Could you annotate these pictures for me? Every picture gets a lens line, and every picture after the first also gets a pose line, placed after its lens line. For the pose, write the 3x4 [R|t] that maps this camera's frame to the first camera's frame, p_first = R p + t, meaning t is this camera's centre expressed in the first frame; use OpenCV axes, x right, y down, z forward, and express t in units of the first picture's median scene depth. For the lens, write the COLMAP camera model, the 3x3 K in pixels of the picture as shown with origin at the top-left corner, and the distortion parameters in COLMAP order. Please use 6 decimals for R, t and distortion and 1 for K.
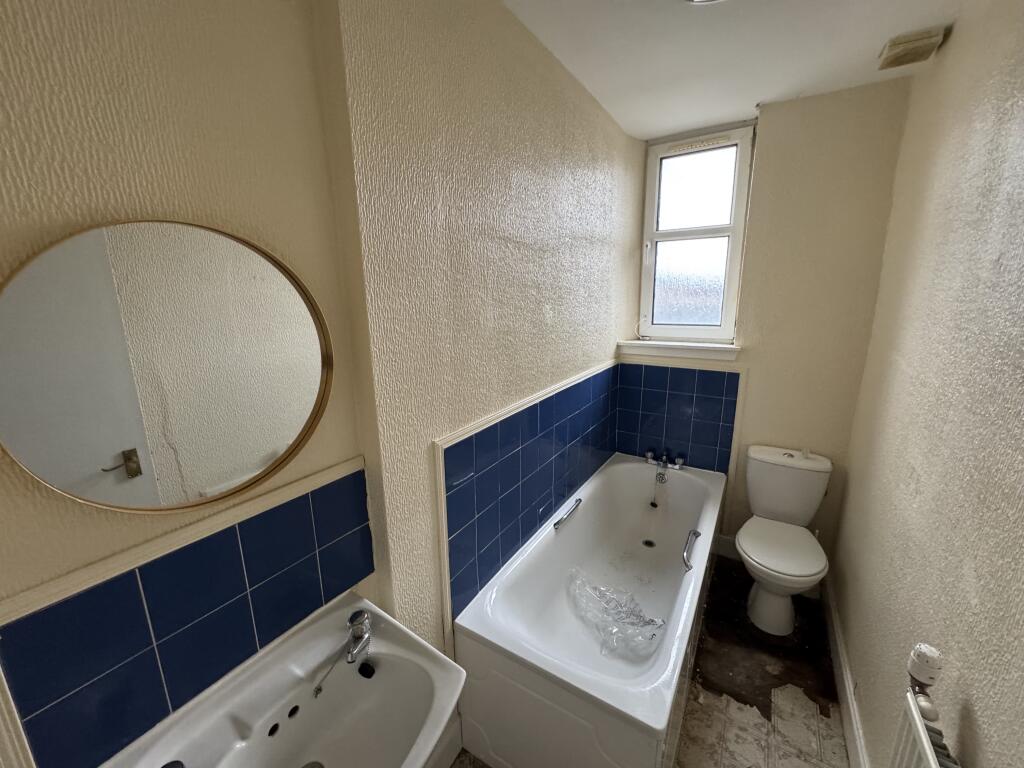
lens RADIAL K [[406.7, 0, 508.6], [0, 406.7, 383.7], [0, 0, 1]] dist [-0.002187, 0.000055]
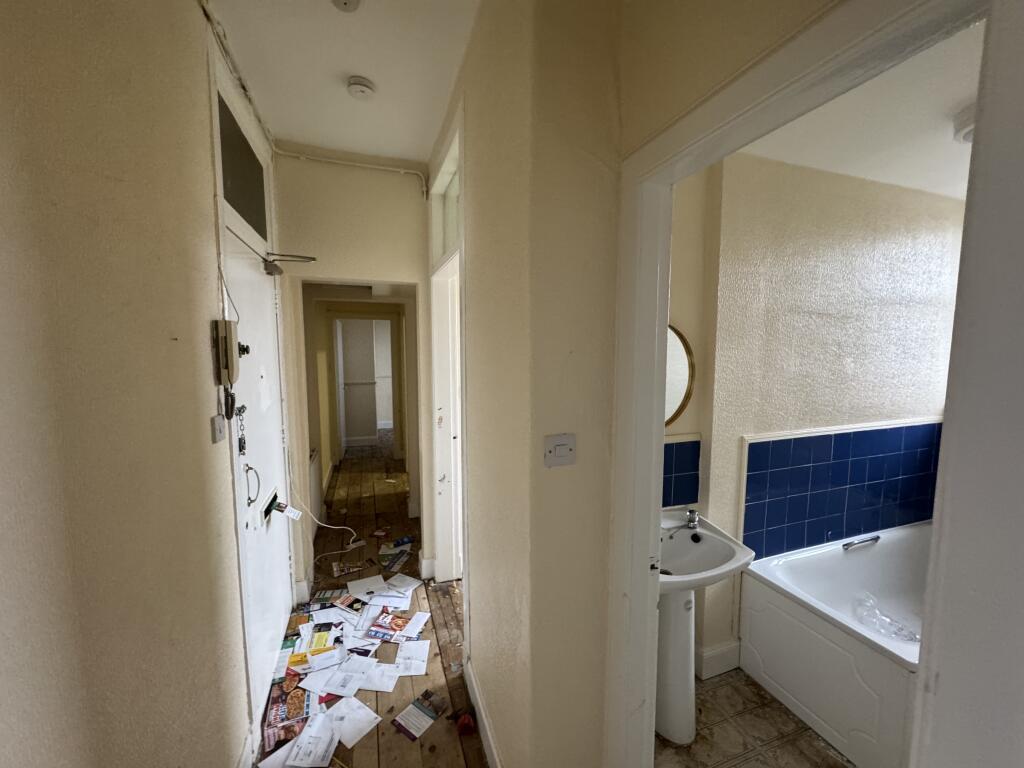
lens RADIAL K [[406.7, 0, 508.2], [0, 406.7, 381.9], [0, 0, 1]] dist [-0.002187, 0.000055]
pose [[0.786114, 0.070653, -0.614030, 0.058232], [-0.148787, 0.985863, -0.077046, 0.177002], [0.599906, 0.151927, 0.785513, -0.819200]]
